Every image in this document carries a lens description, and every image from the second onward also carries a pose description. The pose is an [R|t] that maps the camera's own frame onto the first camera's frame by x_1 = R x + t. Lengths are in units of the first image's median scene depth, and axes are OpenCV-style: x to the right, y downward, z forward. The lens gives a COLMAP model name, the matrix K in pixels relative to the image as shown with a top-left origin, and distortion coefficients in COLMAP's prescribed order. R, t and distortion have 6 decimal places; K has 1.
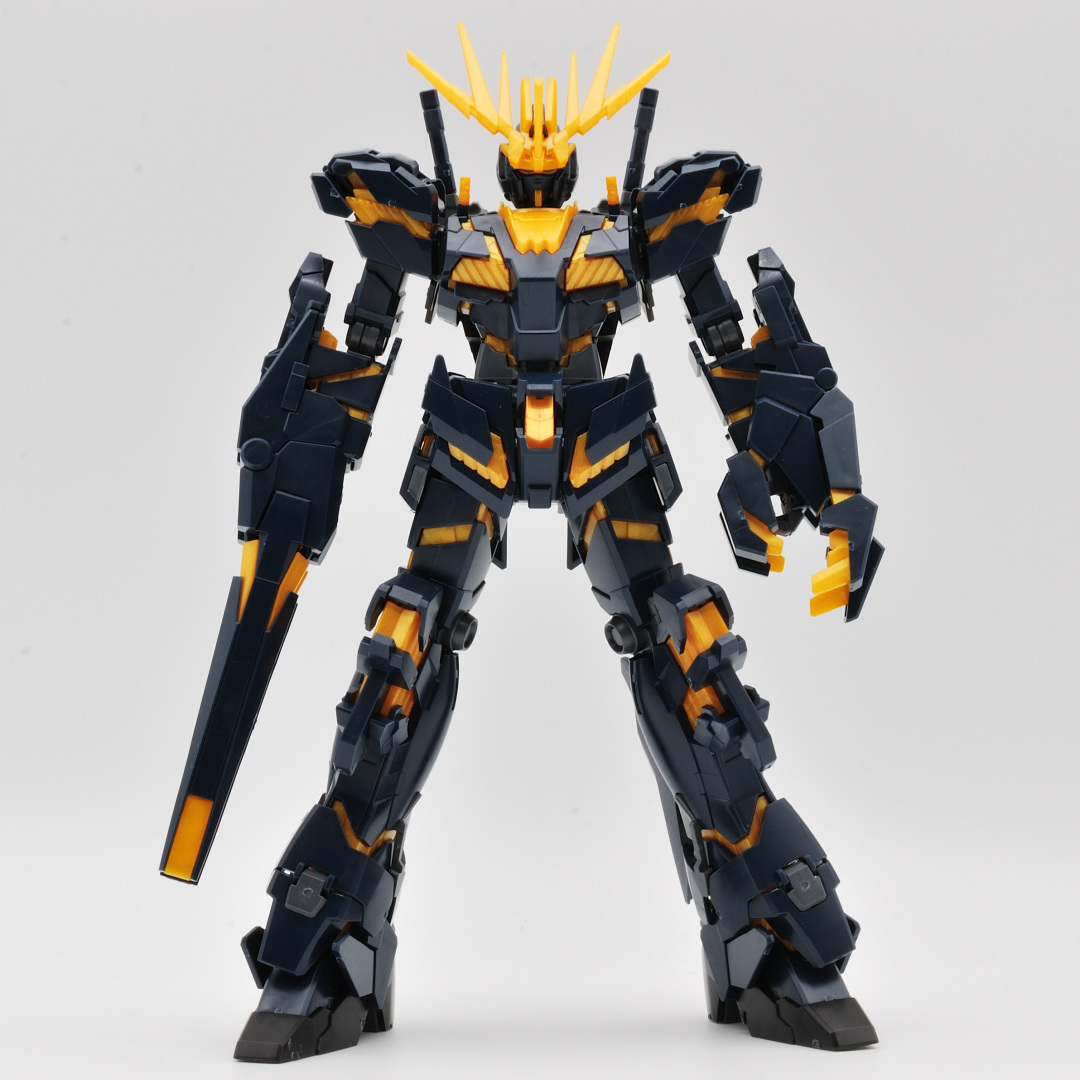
lens RADIAL K [[2853.7, 0, 421.7], [0, 2853.7, 539.0], [0, 0, 1]] dist [0.066415, -0.560838]
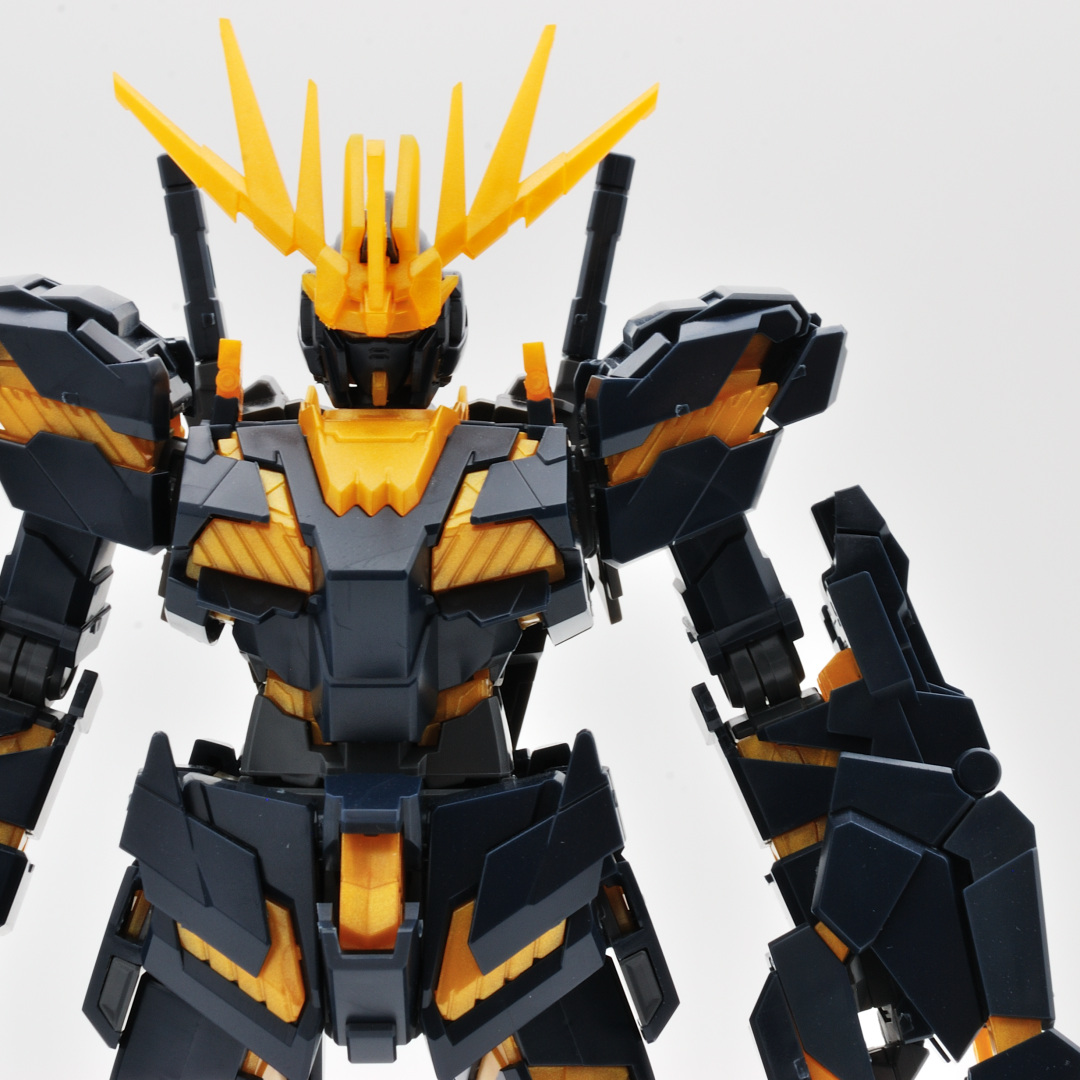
lens RADIAL K [[2977.6, 0, 539.9], [0, 2977.6, 538.3], [0, 0, 1]] dist [0.010461, -0.625123]
pose [[0.998874, 0.006501, 0.047002, 0.044486], [-0.006302, 0.999971, -0.004387, -0.092575], [-0.047029, 0.004086, 0.998885, 0.504097]]
